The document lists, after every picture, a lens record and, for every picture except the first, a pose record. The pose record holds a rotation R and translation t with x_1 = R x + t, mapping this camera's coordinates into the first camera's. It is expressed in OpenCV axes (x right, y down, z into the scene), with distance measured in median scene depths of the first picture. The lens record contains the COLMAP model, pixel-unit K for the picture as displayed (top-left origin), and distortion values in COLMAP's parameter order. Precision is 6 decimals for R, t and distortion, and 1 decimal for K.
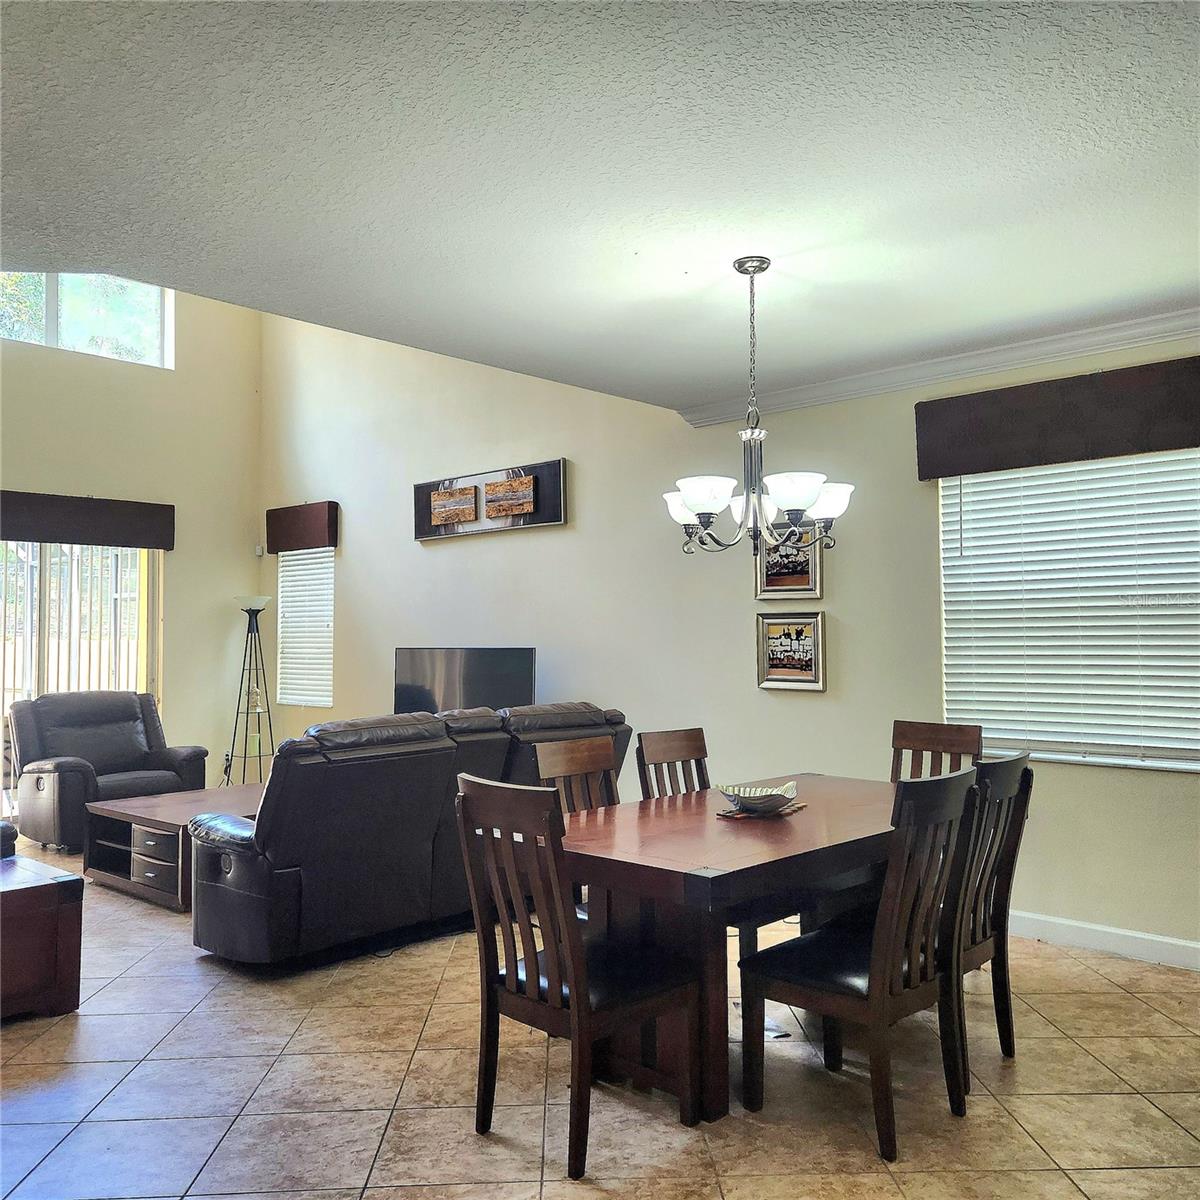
lens RADIAL K [[1051.3, 0, 605.3], [0, 1051.3, 599.4], [0, 0, 1]] dist [0.079737, -0.107372]
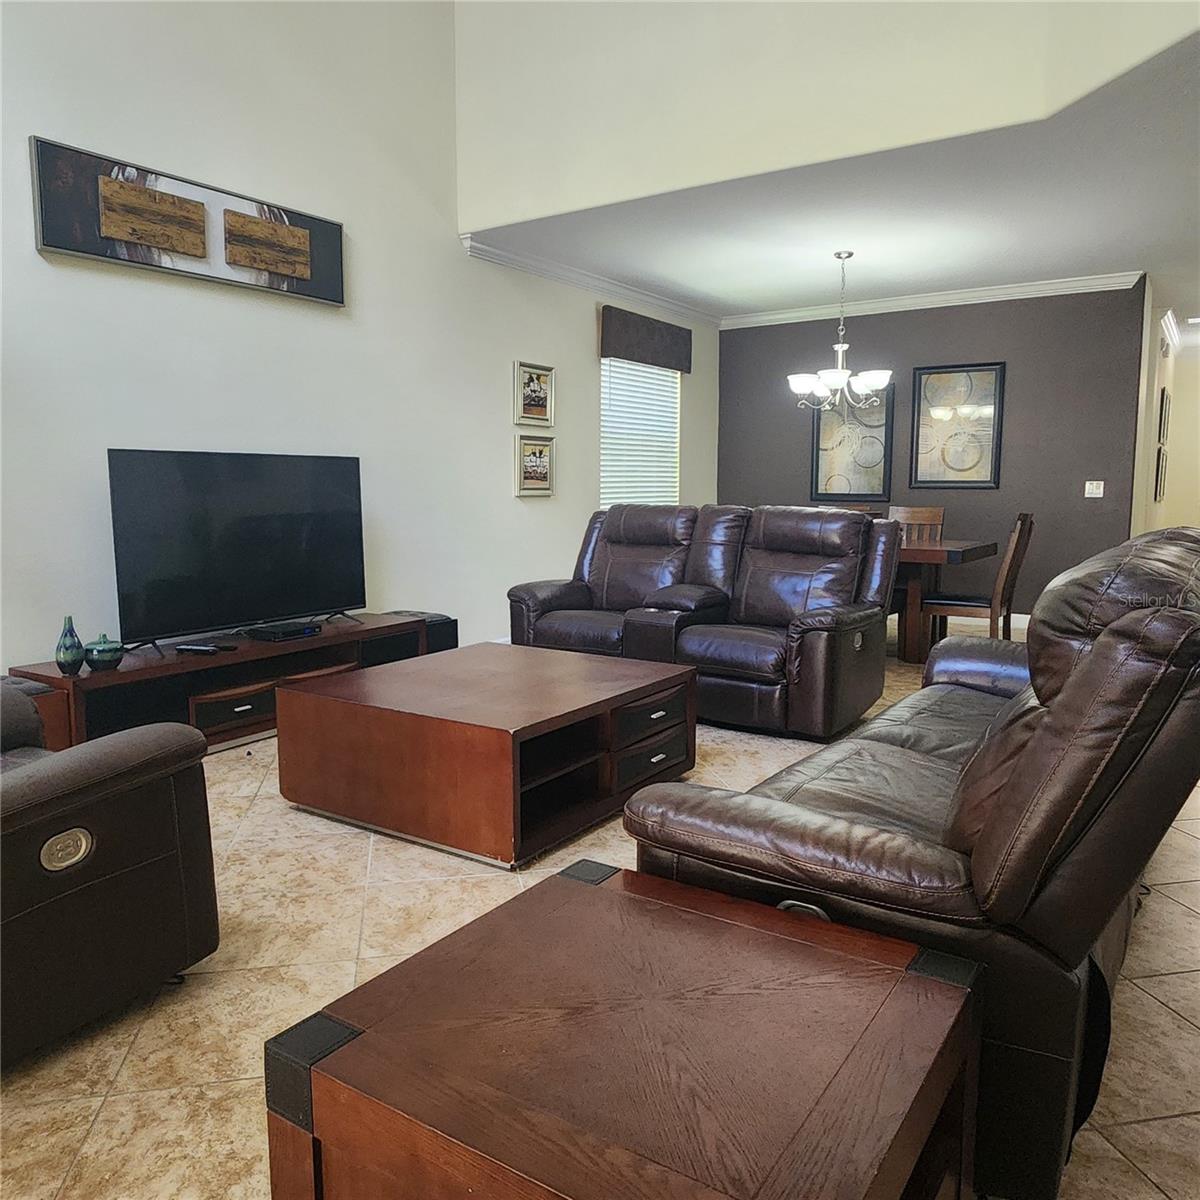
lens RADIAL K [[962.7, 0, 592.5], [0, 962.7, 579.1], [0, 0, 1]] dist [-0.002121, 0.000773]
pose [[-0.168476, -0.092090, 0.981394, -0.992969], [-0.037361, 0.995507, 0.087001, 0.080278], [-0.984997, -0.022009, -0.171160, 1.114723]]
